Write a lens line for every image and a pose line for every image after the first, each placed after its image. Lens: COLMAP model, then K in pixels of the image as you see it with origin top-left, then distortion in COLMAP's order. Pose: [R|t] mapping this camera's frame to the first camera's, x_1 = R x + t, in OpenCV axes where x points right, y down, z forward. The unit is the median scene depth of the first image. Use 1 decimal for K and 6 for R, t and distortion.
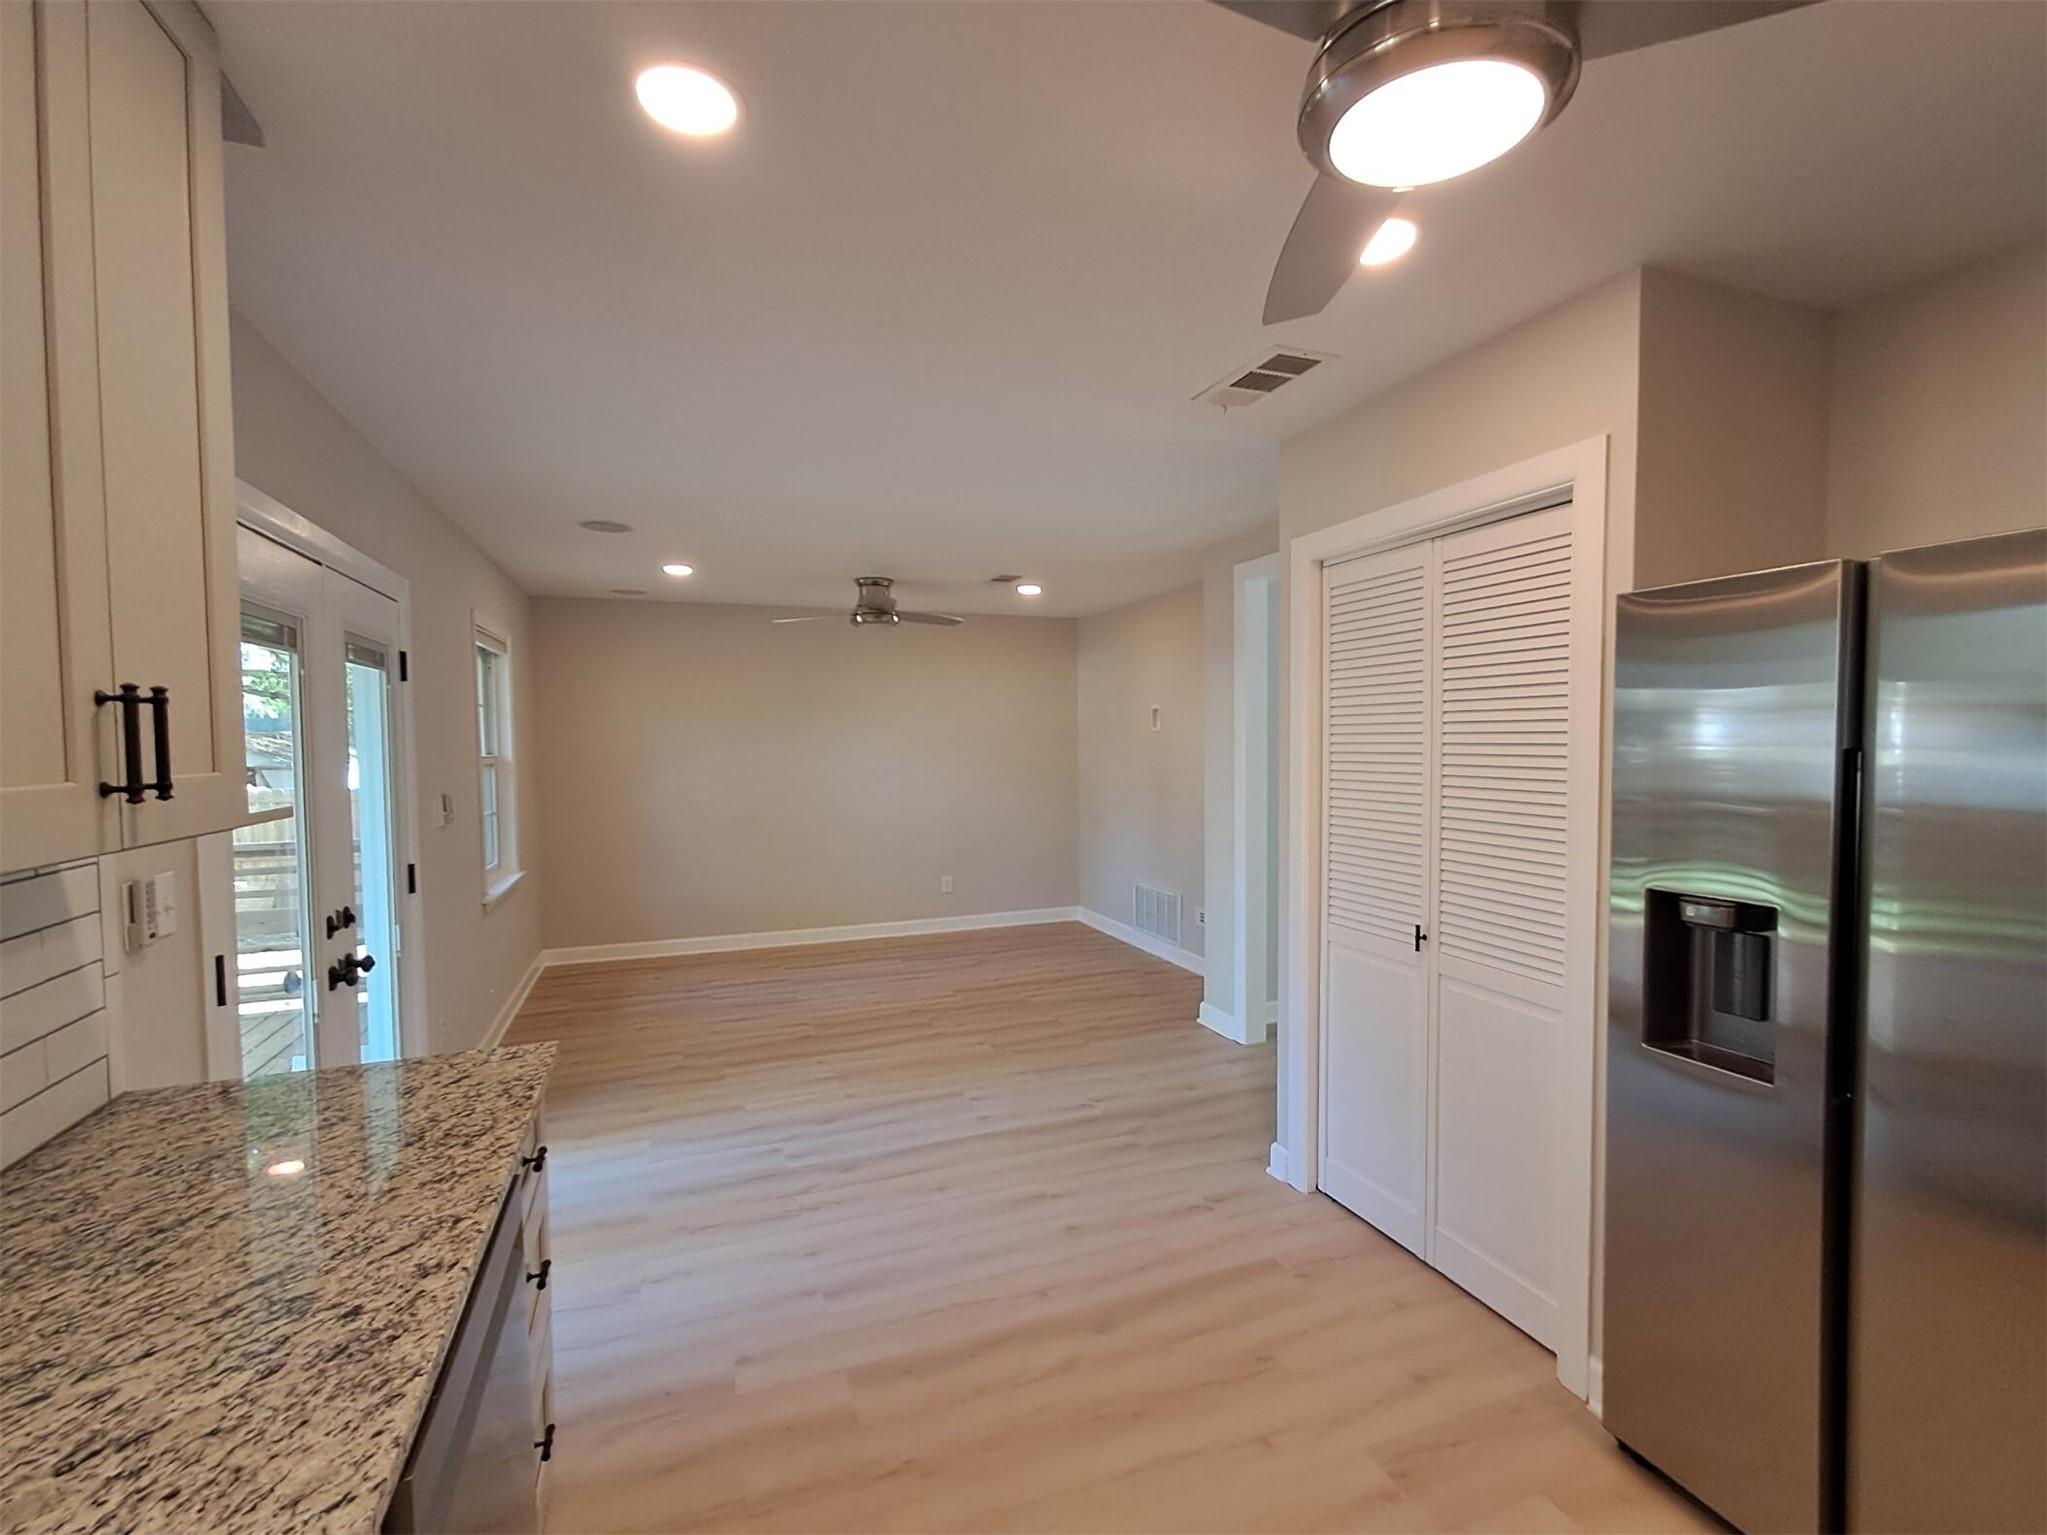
lens RADIAL K [[927.3, 0, 1058.5], [0, 927.3, 780.5], [0, 0, 1]] dist [0.010376, 0.000272]
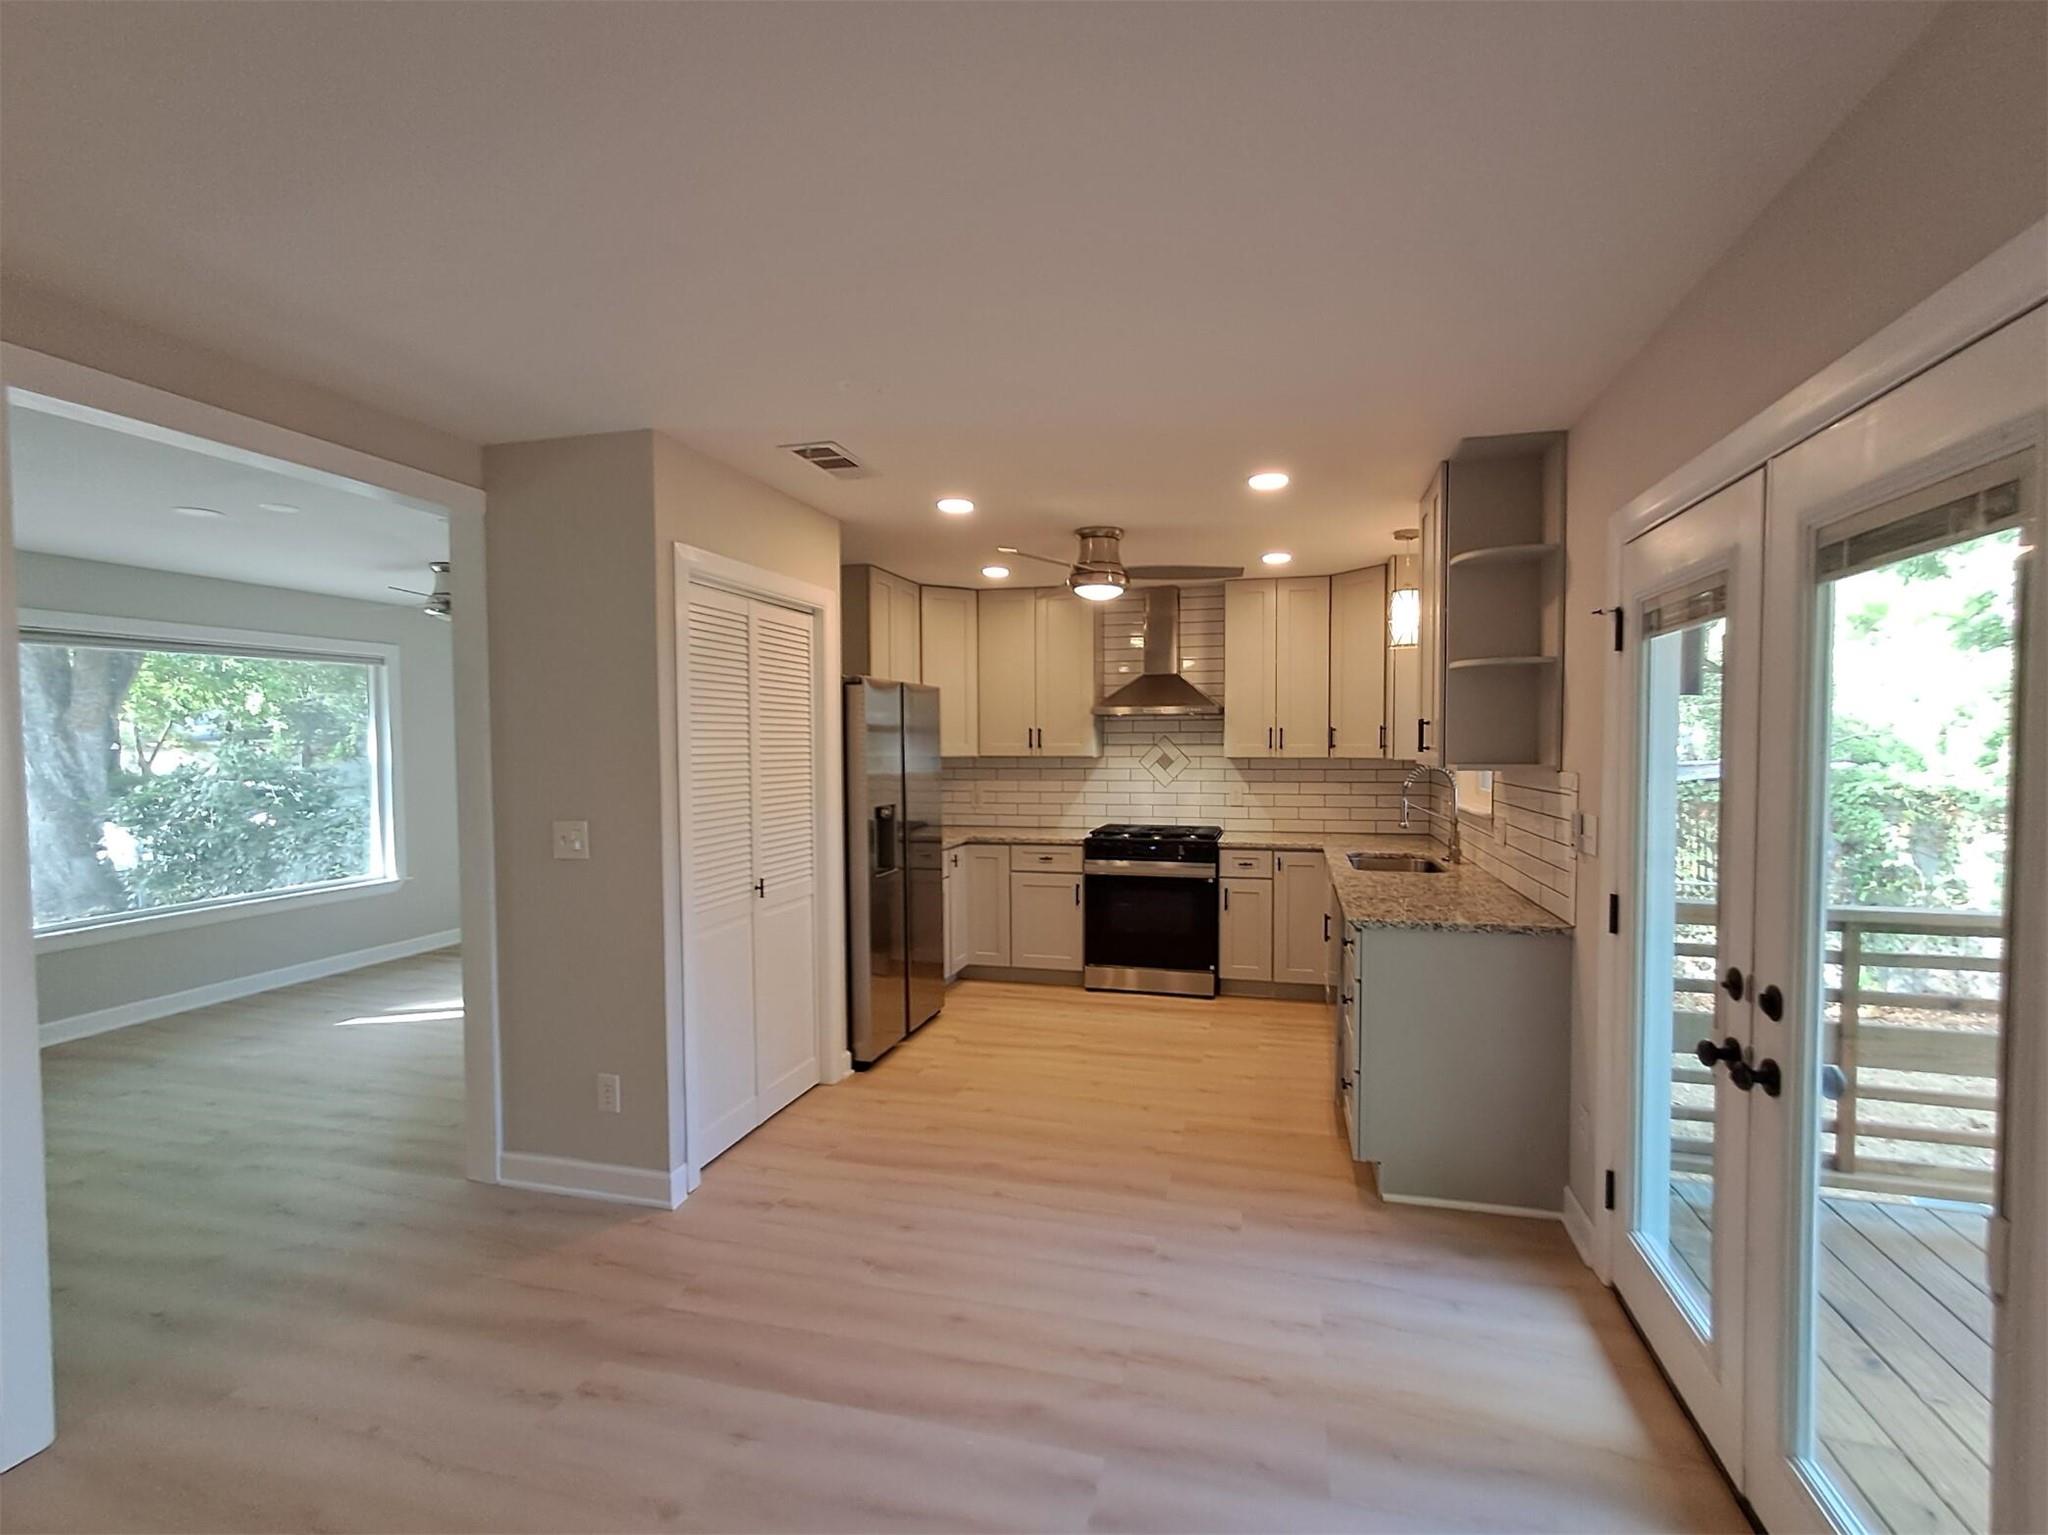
lens RADIAL K [[927.8, 0, 1038.1], [0, 927.8, 766.4], [0, 0, 1]] dist [0.010376, 0.000272]
pose [[-0.792730, -0.001615, 0.609571, -1.179401], [0.039877, 0.997717, 0.054503, -0.104087], [-0.608267, 0.067514, -0.790856, 2.790314]]
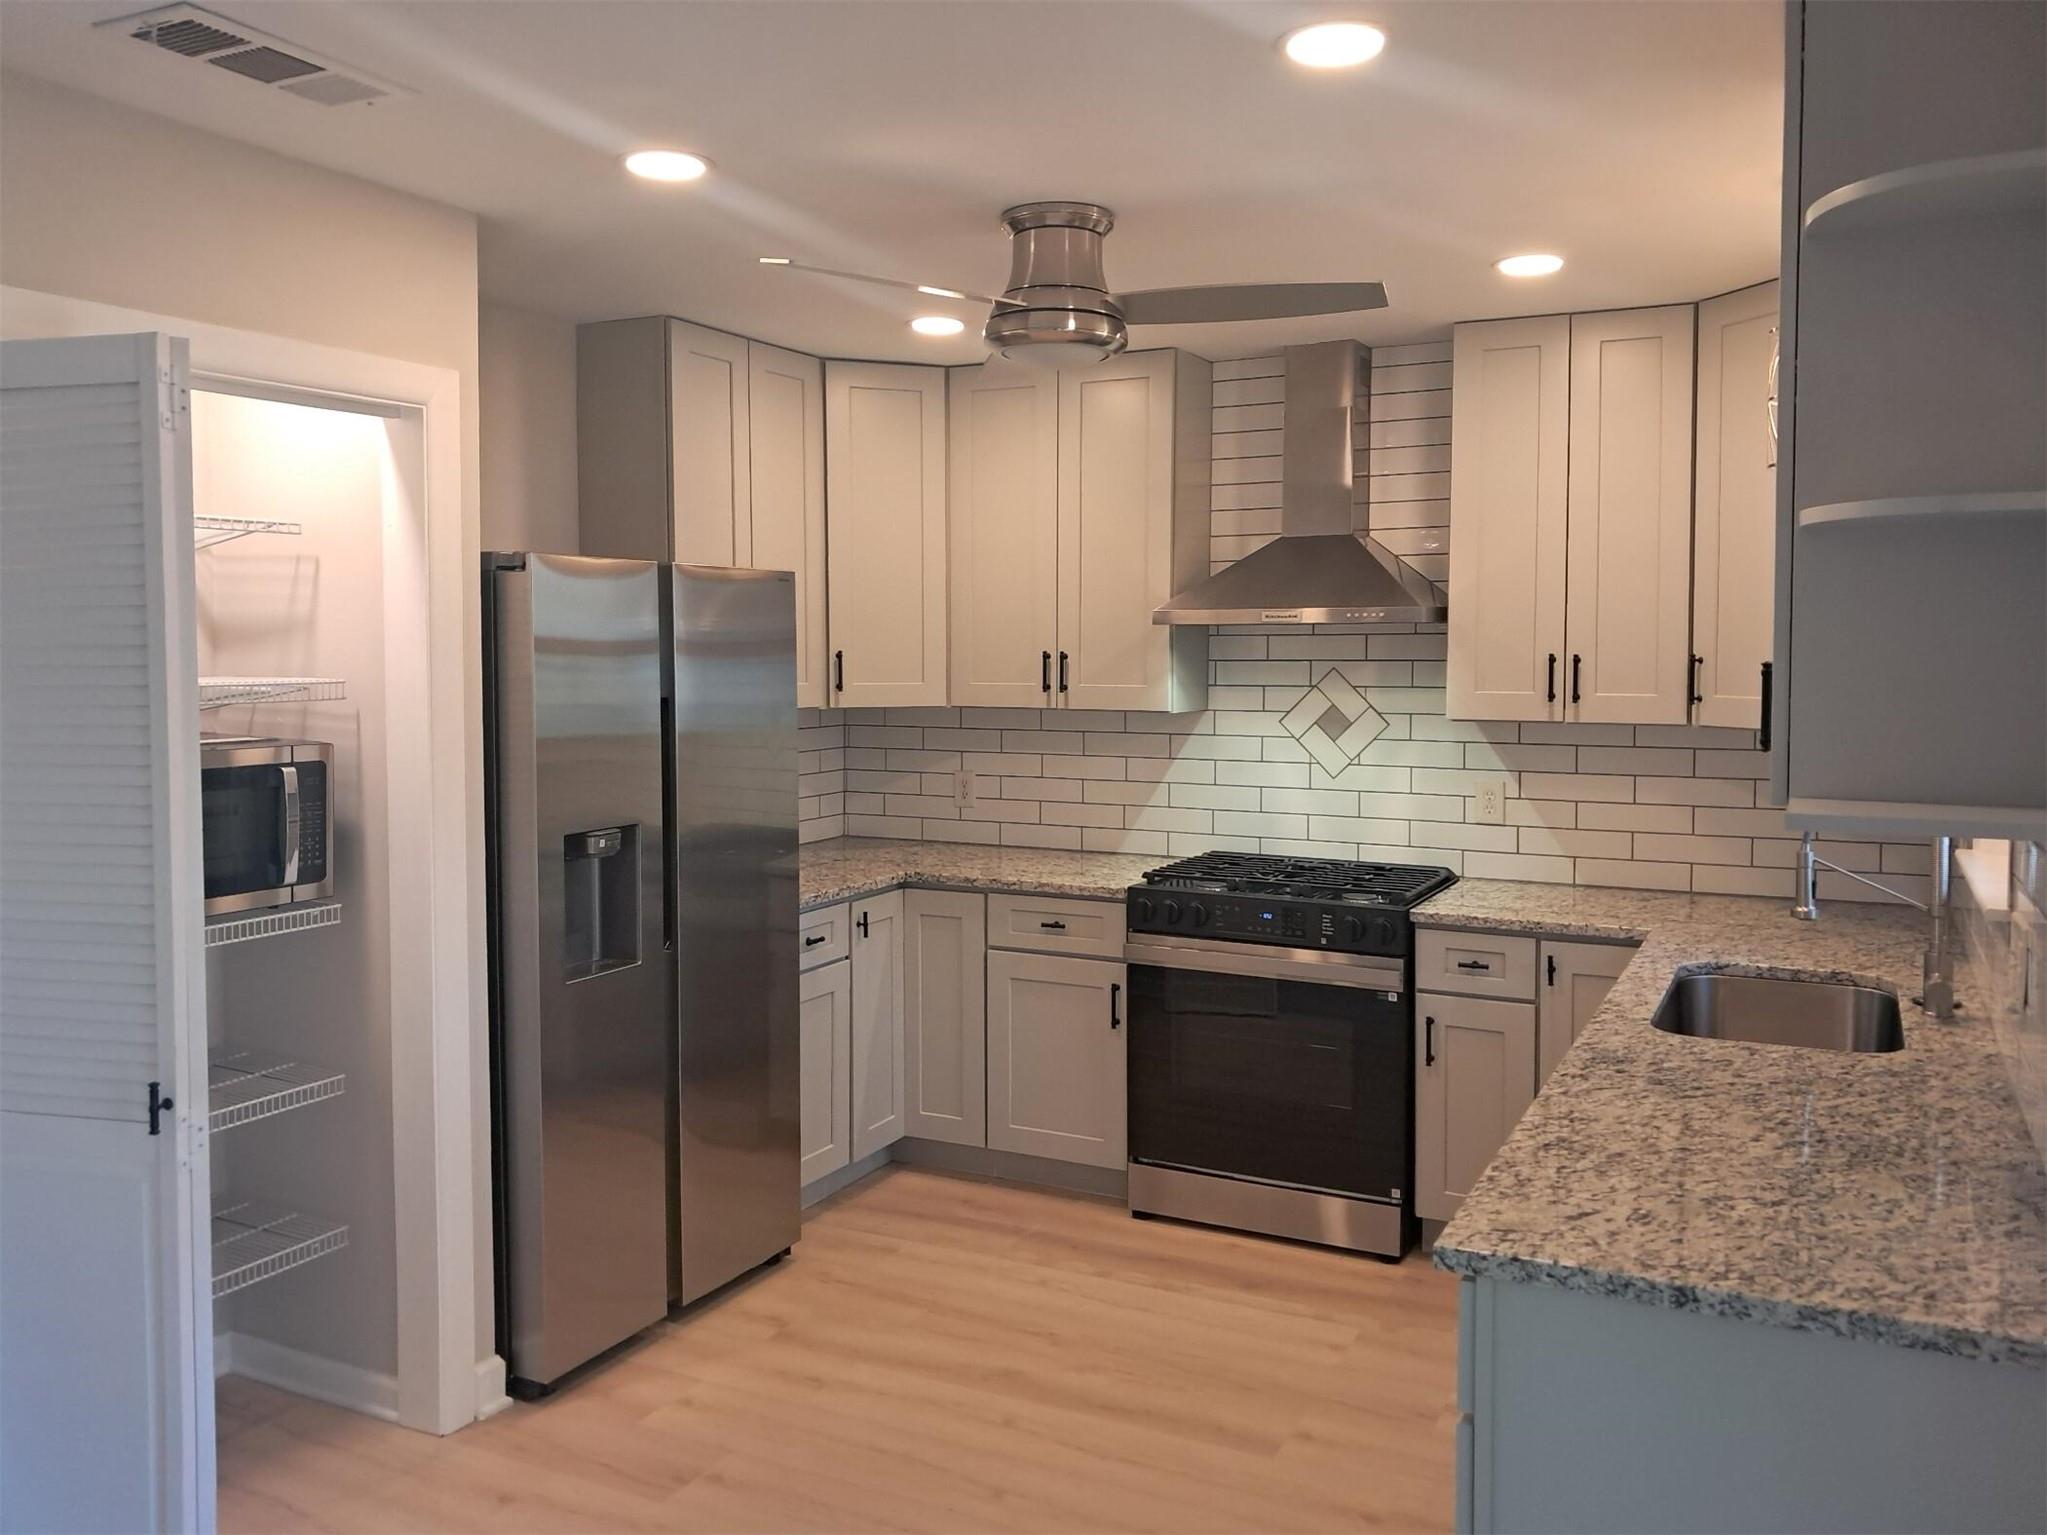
lens RADIAL K [[1619.8, 0, 1025.5], [0, 1619.8, 674.9], [0, 0, 1]] dist [0.036777, -0.049789]
pose [[-0.654390, -0.002875, 0.756152, -1.220997], [0.039116, 0.998525, 0.037649, -0.124248], [-0.755145, 0.054215, -0.653312, 1.972514]]
